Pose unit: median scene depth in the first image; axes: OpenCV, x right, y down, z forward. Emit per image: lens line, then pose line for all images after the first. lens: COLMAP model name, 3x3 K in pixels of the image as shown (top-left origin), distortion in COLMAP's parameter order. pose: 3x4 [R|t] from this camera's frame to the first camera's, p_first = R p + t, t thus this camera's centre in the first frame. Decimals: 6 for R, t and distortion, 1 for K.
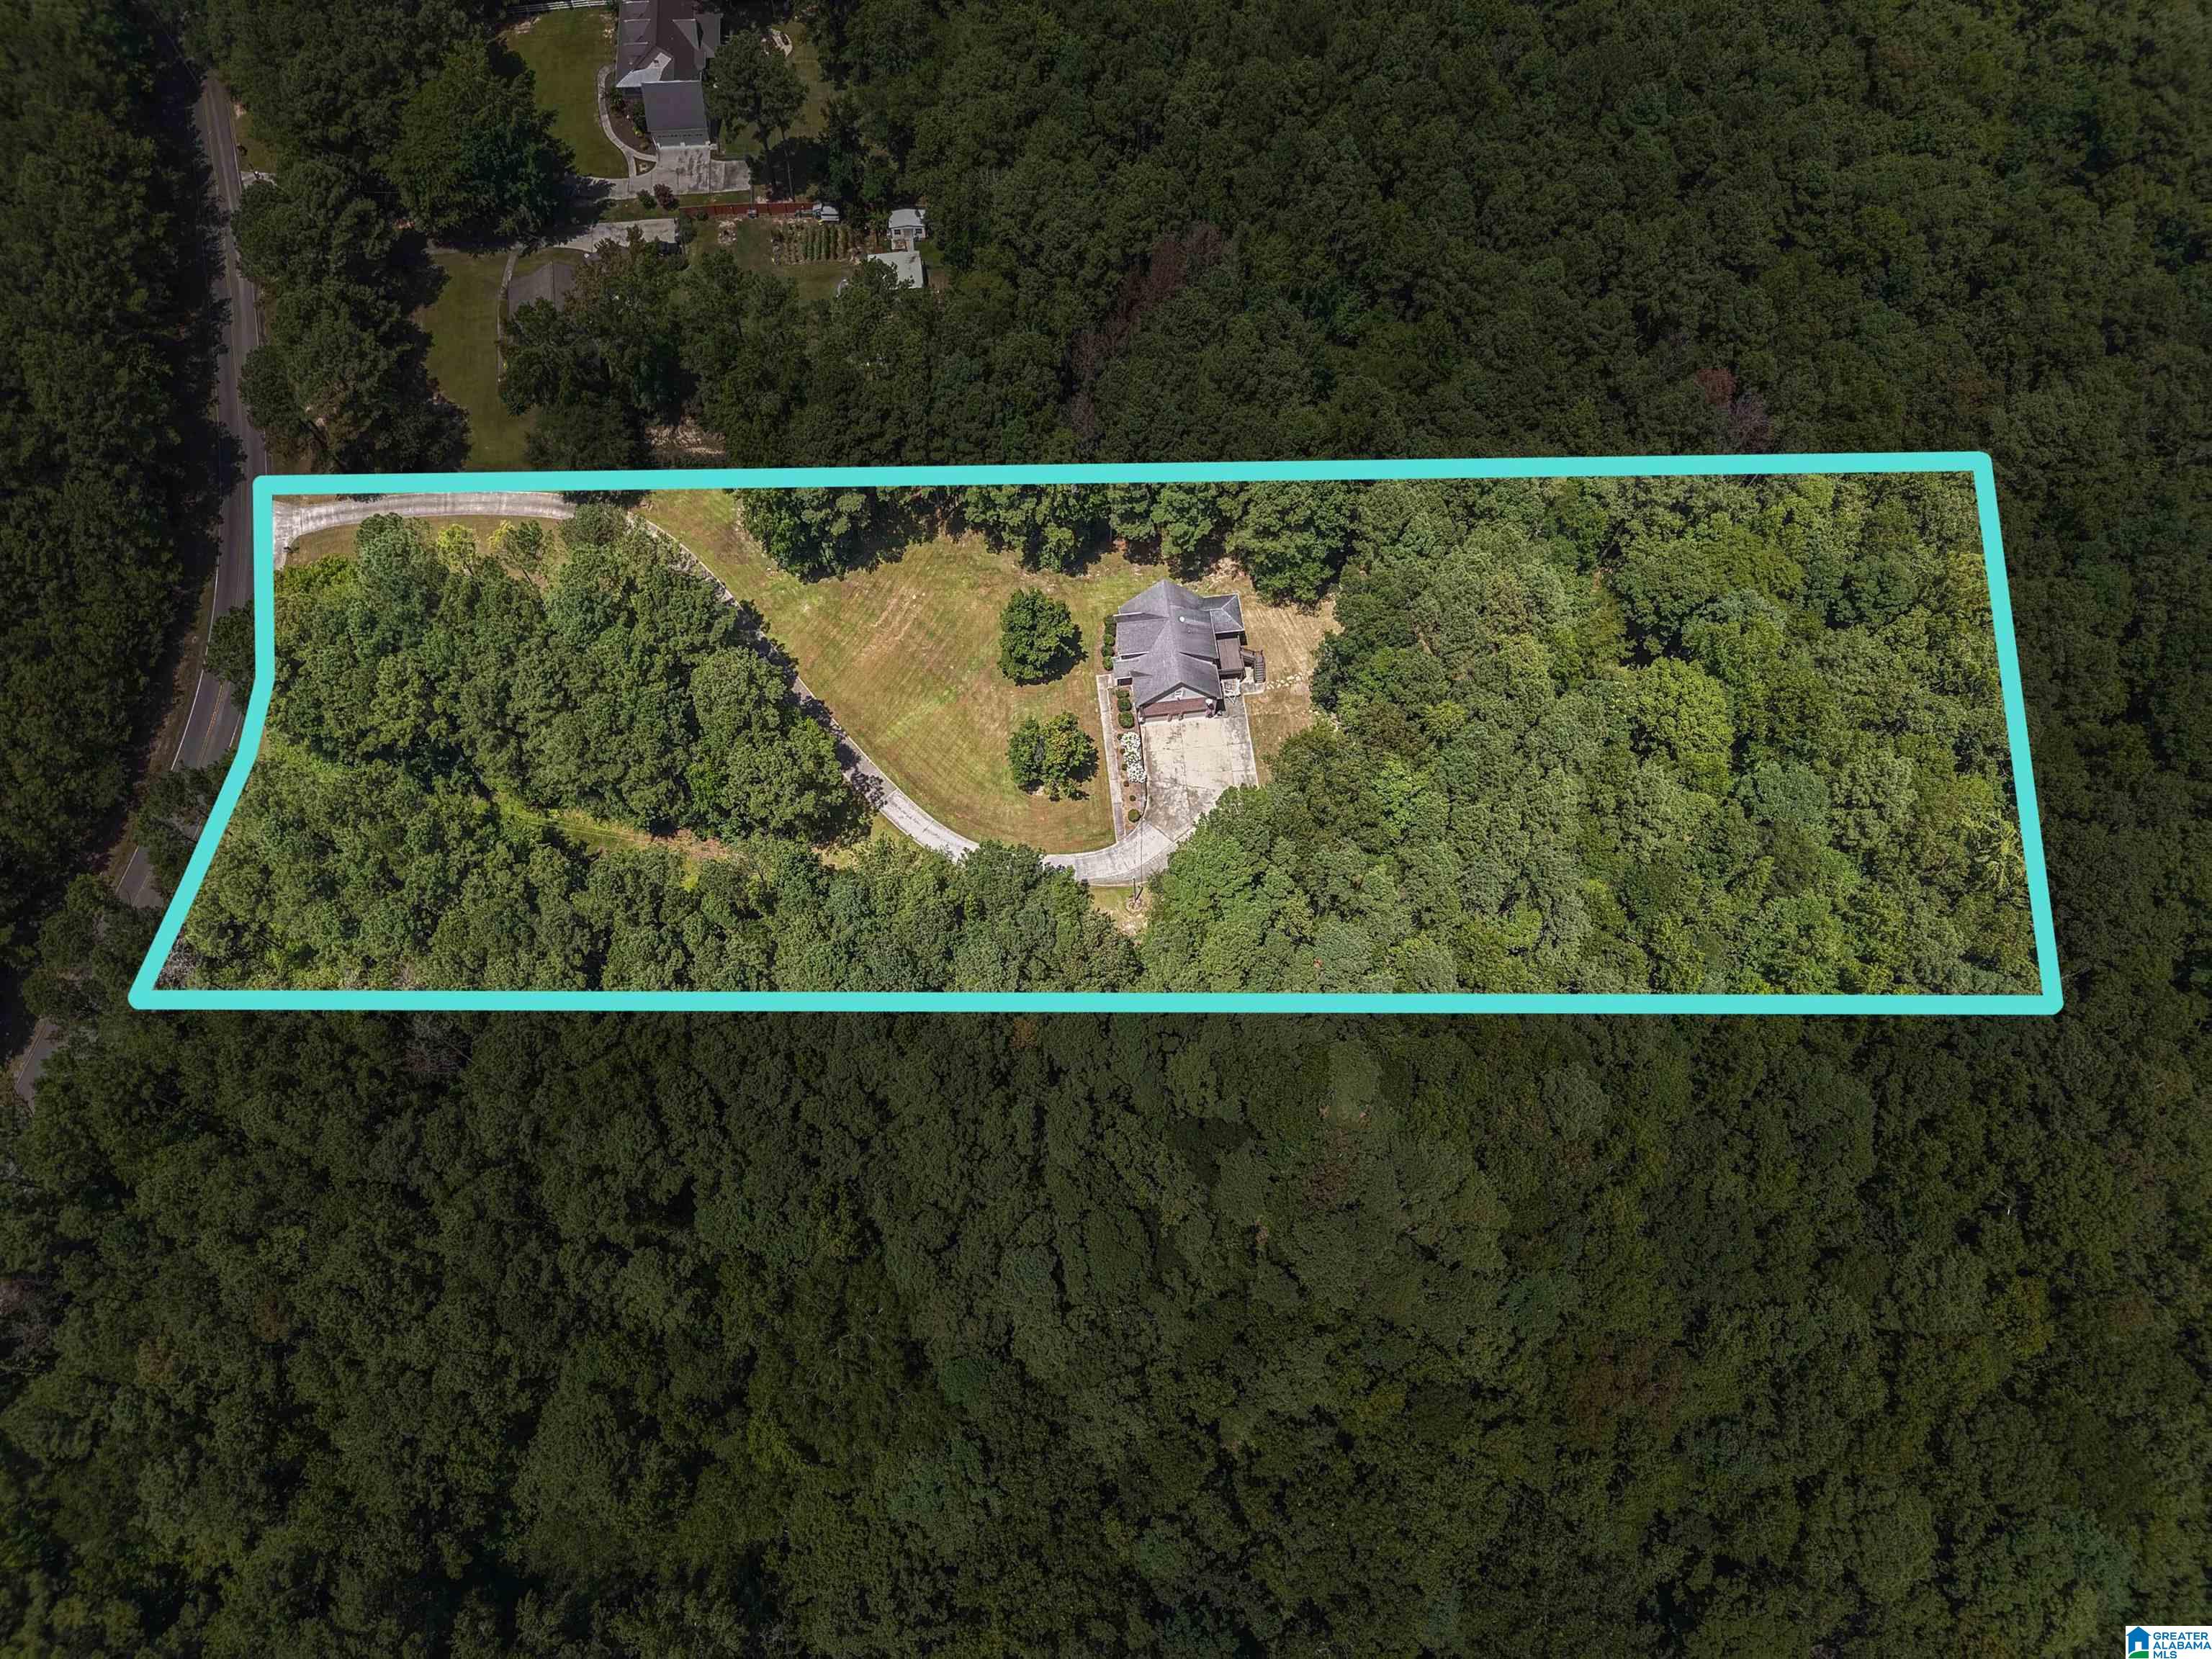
lens RADIAL K [[1500.4, 0, 1101.1], [0, 1500.4, 832.4], [0, 0, 1]] dist [0.013006, -0.009154]
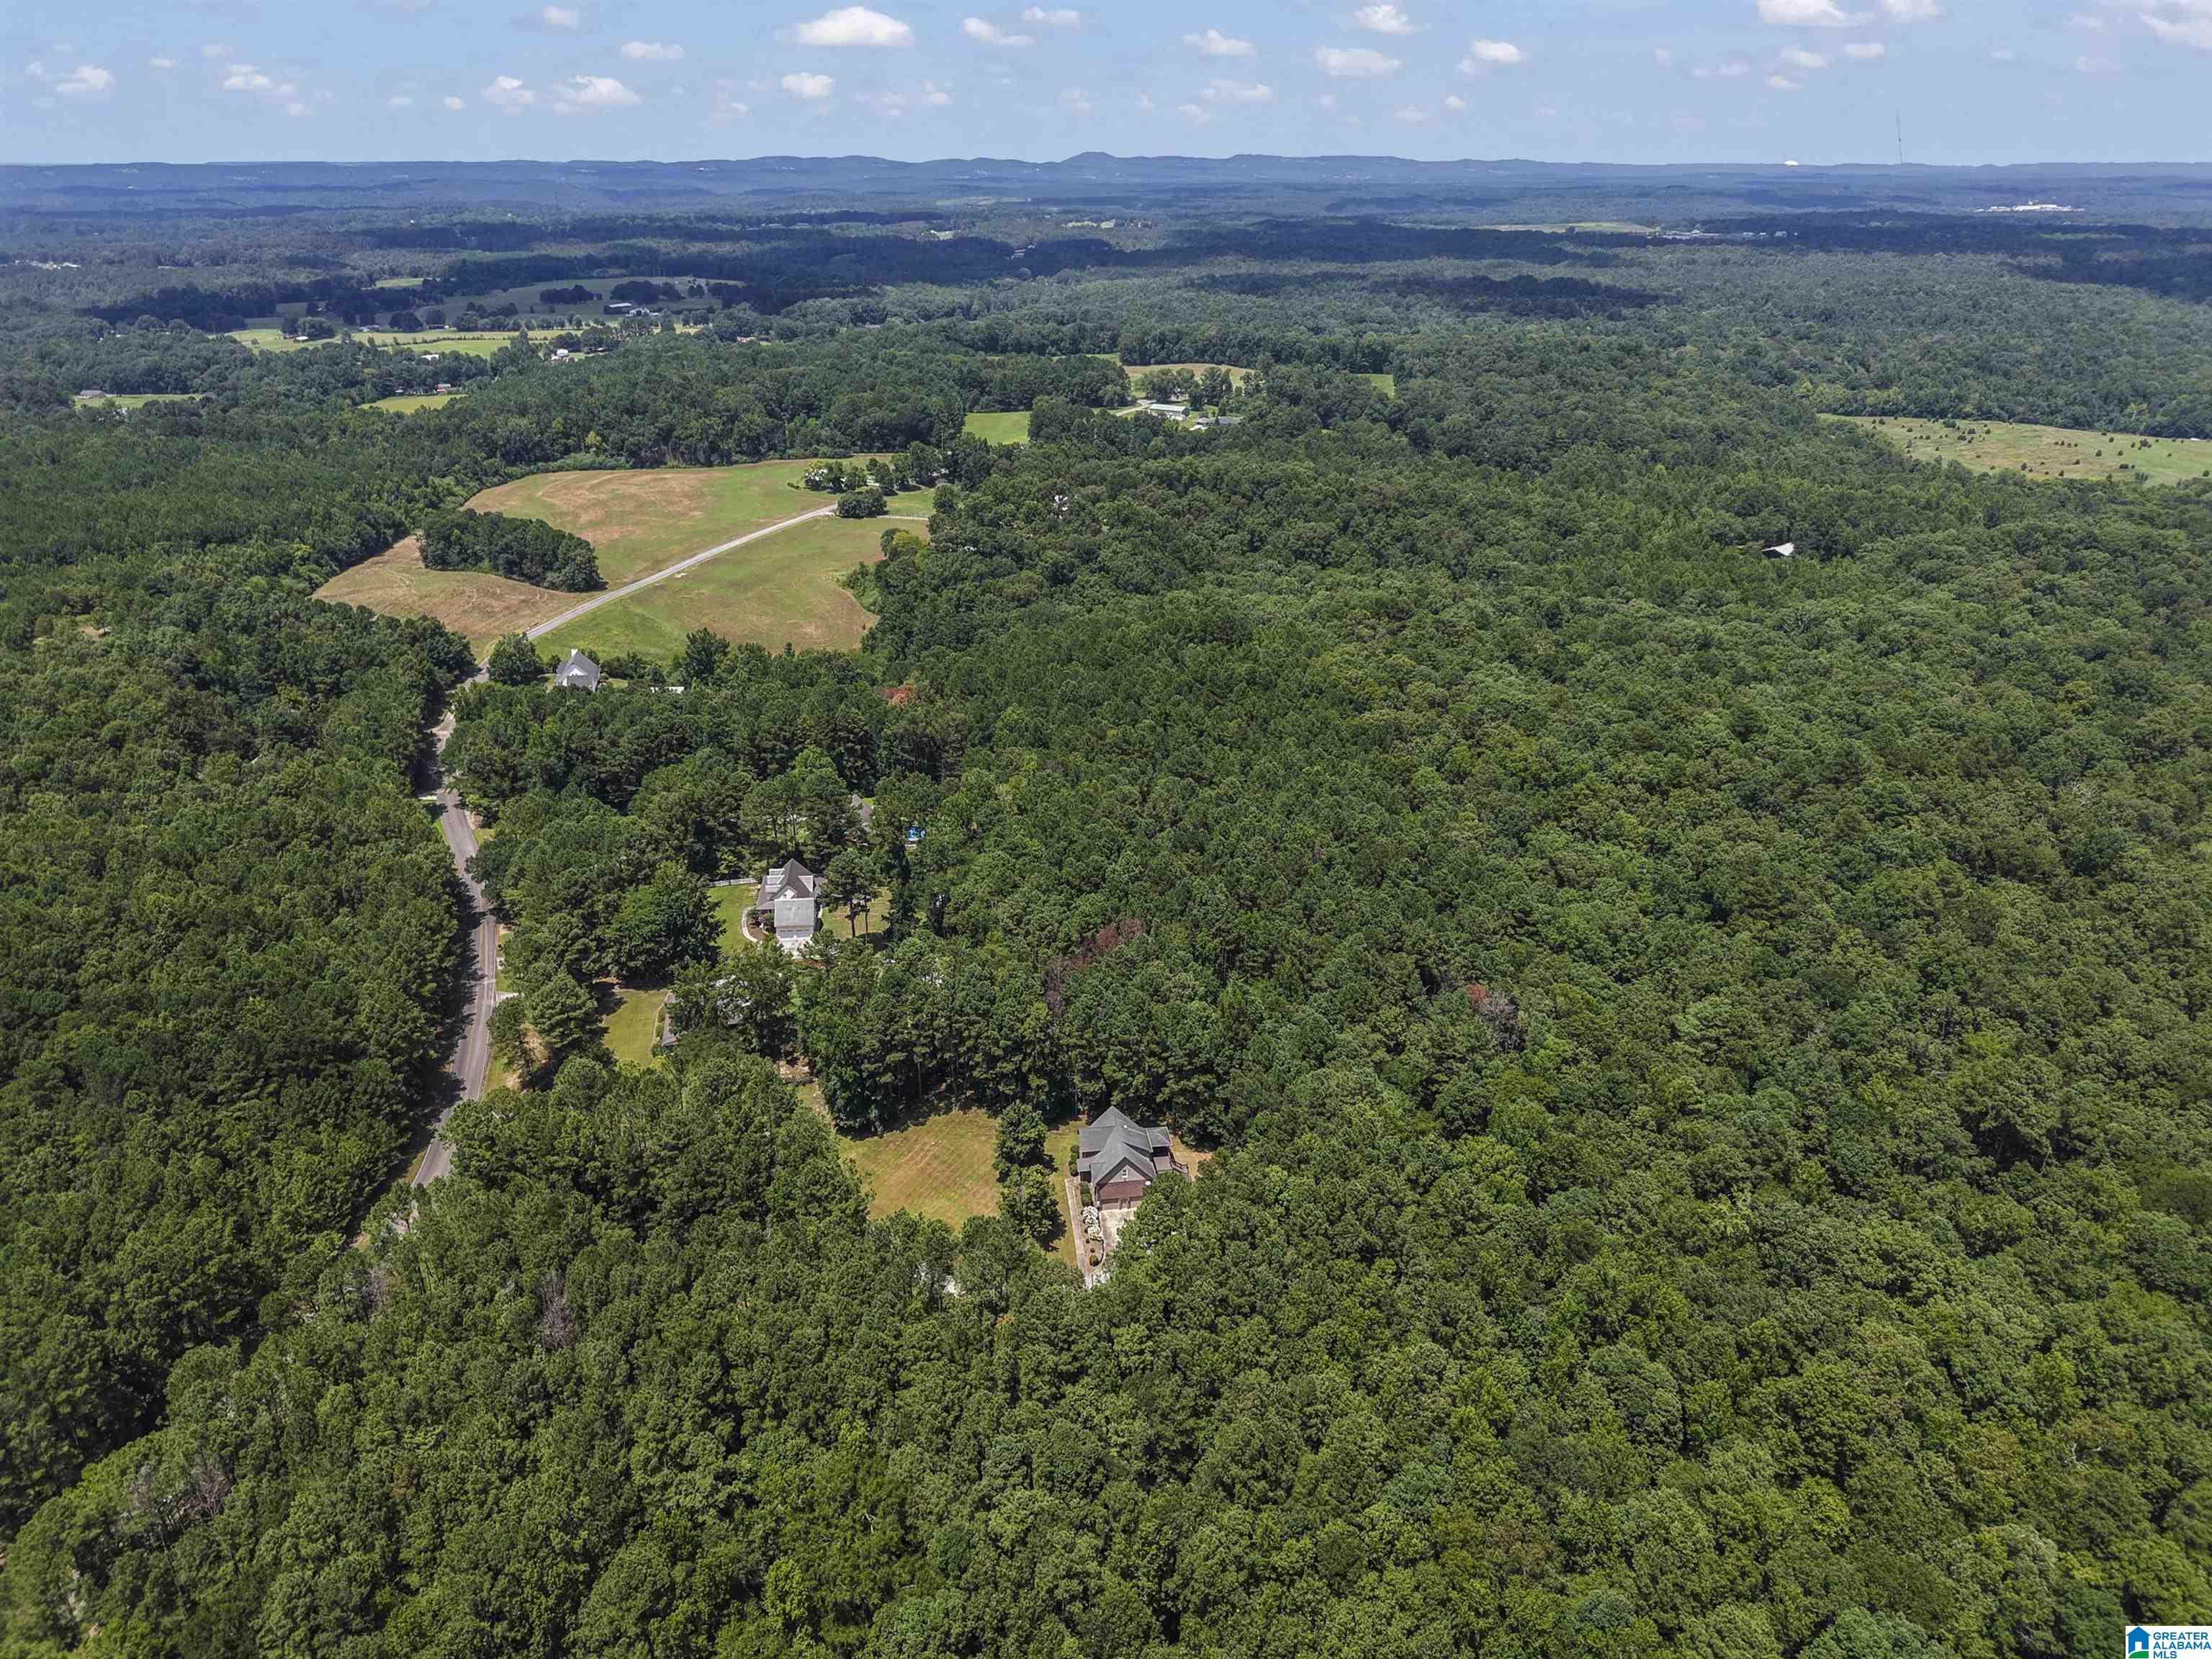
lens RADIAL K [[1500.4, 0, 1104.5], [0, 1500.4, 824.5], [0, 0, 1]] dist [0.013006, -0.009154]
pose [[0.999629, -0.025843, 0.008567, 0.028934], [0.024811, 0.735122, -0.677480, 0.574157], [0.011210, 0.677442, 0.735491, -0.215729]]
